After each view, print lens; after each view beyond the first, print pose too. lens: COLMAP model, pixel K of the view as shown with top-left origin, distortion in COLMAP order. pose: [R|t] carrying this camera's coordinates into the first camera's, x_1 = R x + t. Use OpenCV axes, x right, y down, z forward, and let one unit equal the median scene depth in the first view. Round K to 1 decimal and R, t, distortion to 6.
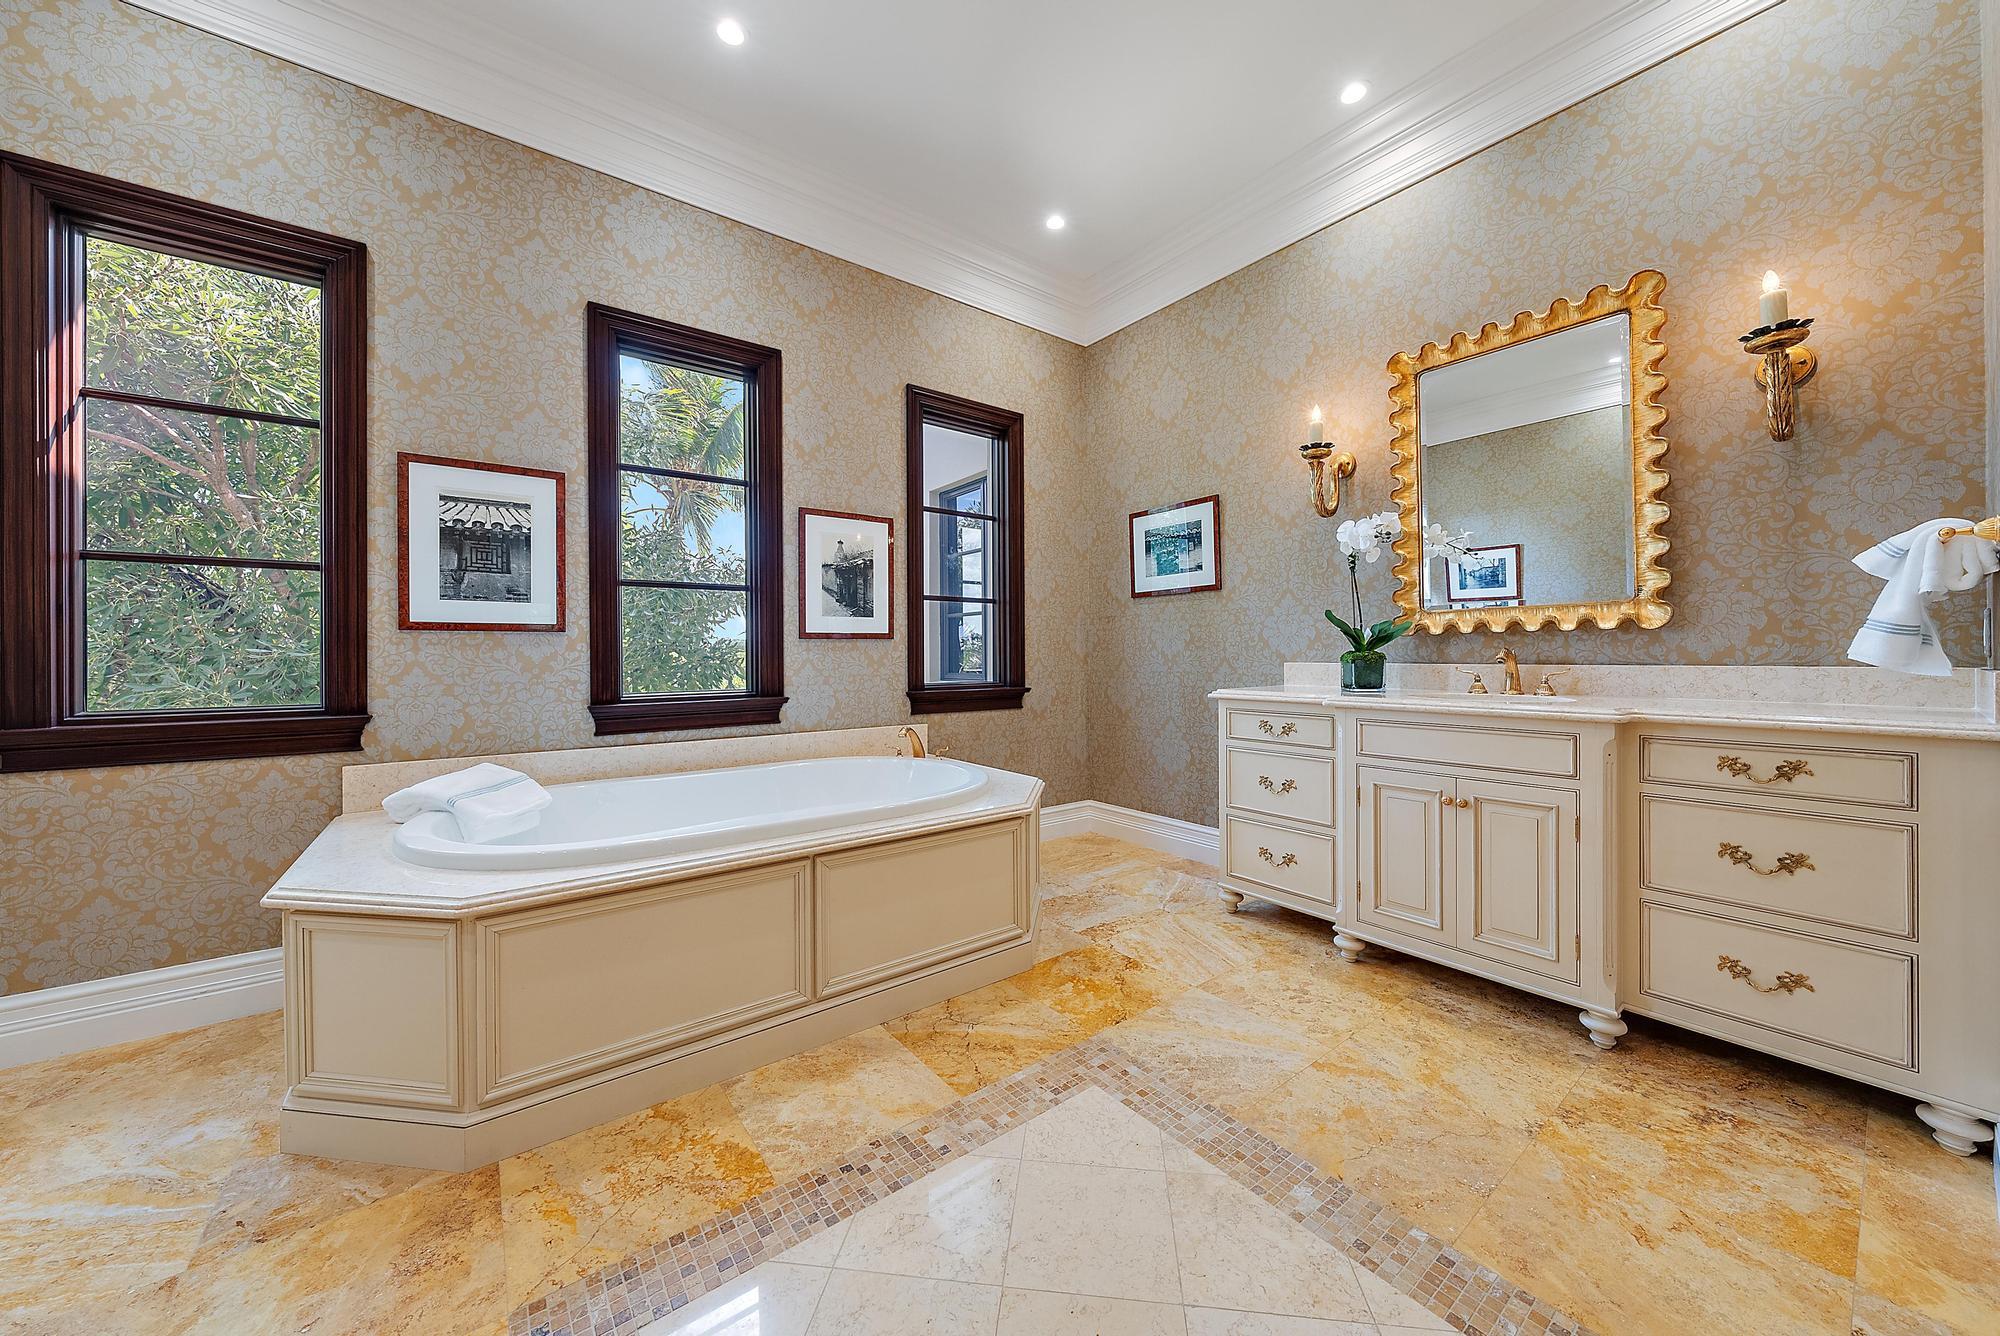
lens RADIAL K [[710.3, 0, 1010.4], [0, 710.3, 654.4], [0, 0, 1]] dist [-0.005177, 0.000540]
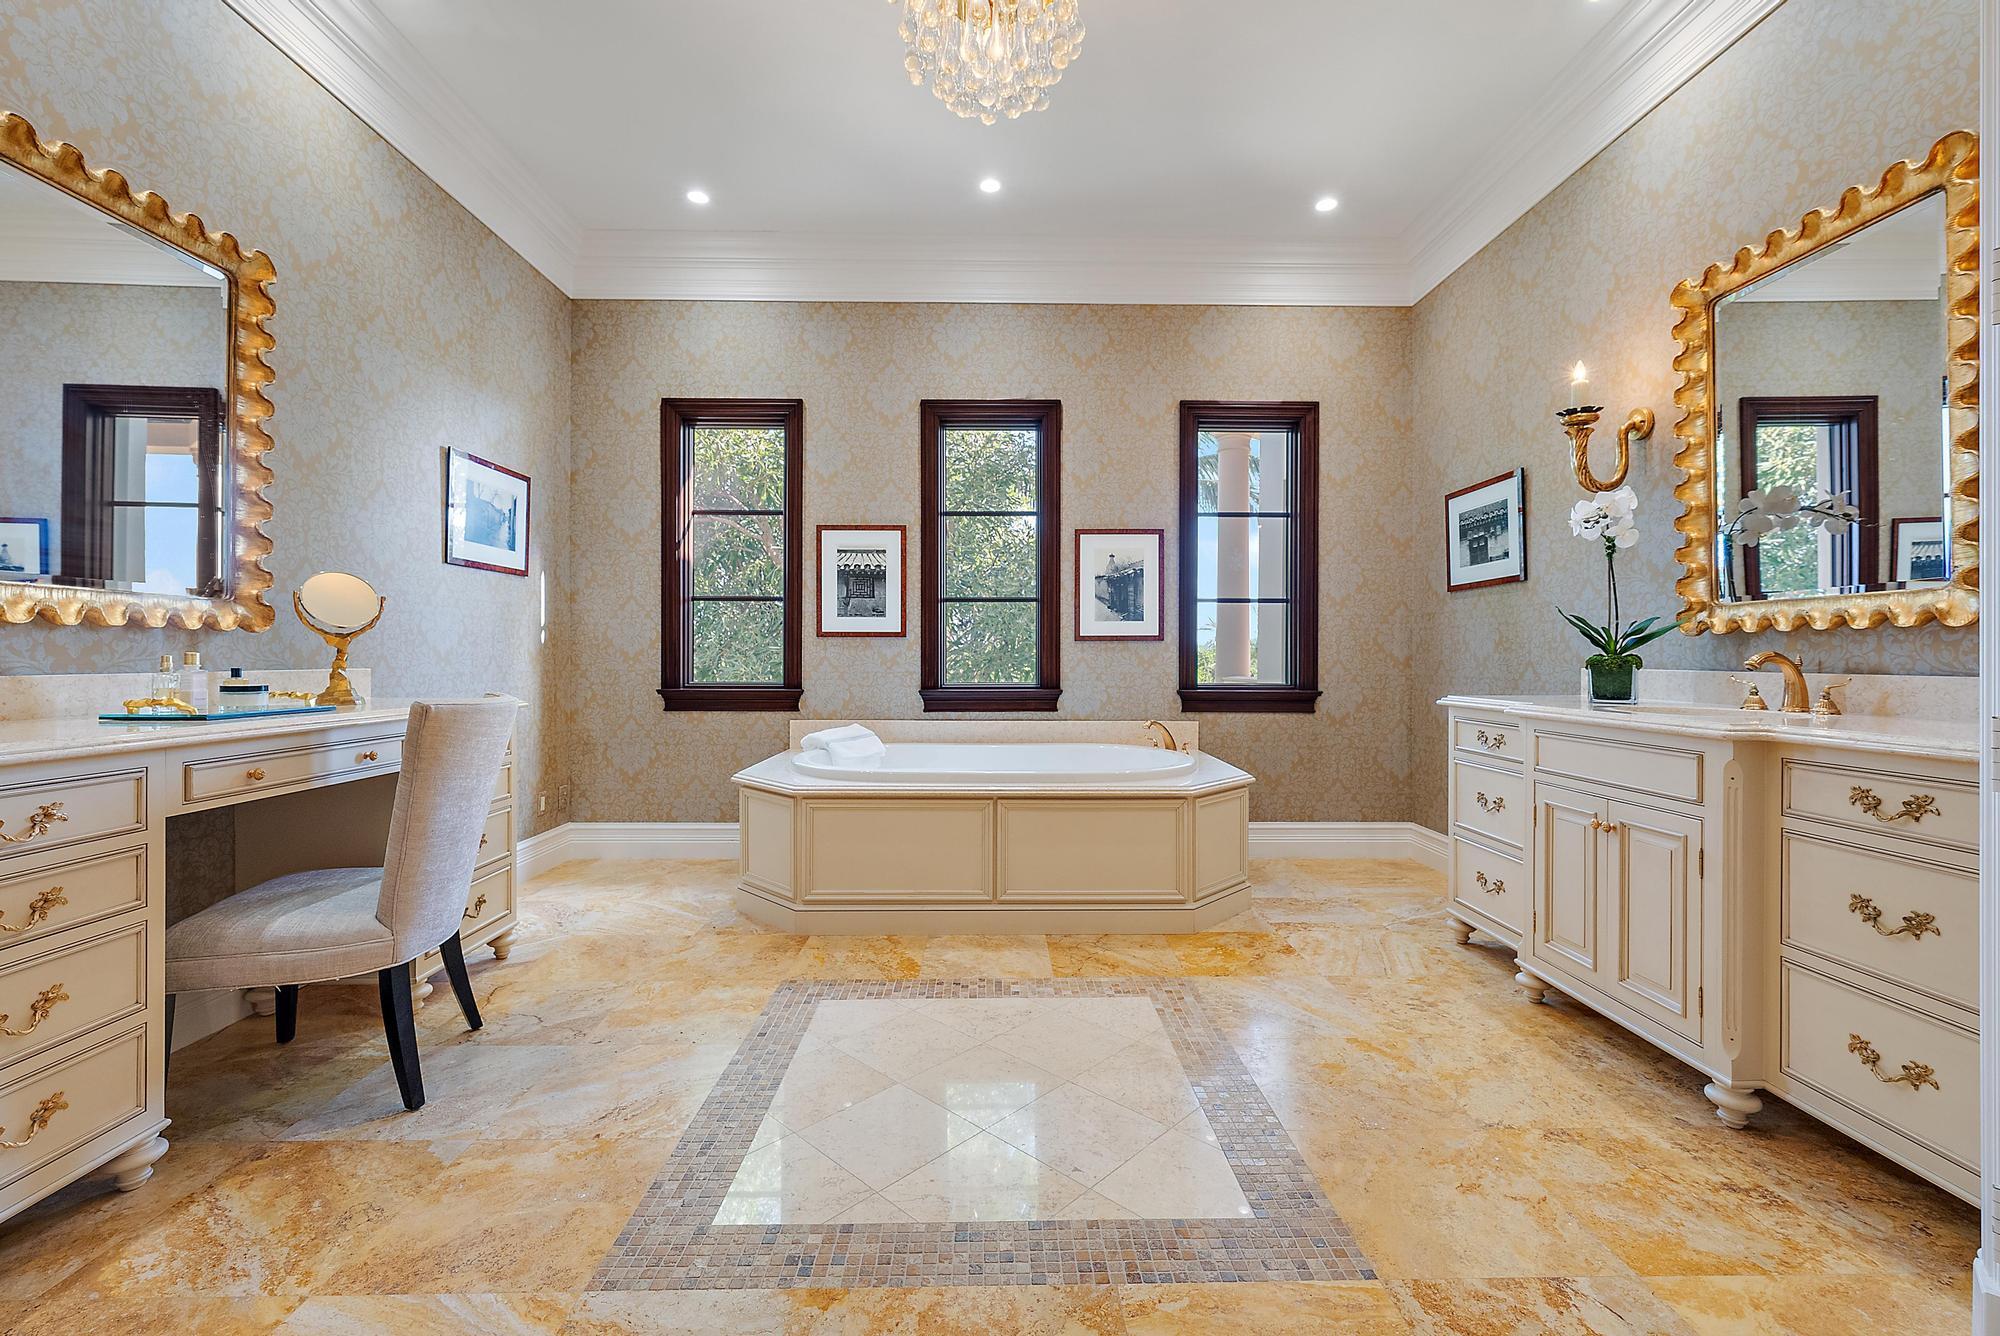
lens RADIAL K [[866.2, 0, 995.2], [0, 866.2, 658.4], [0, 0, 1]] dist [0.002667, -0.000363]
pose [[0.791718, 0.009578, -0.610812, 0.613332], [-0.007510, 0.999954, 0.005946, -0.000877], [0.610841, -0.000120, 0.791753, -0.282655]]
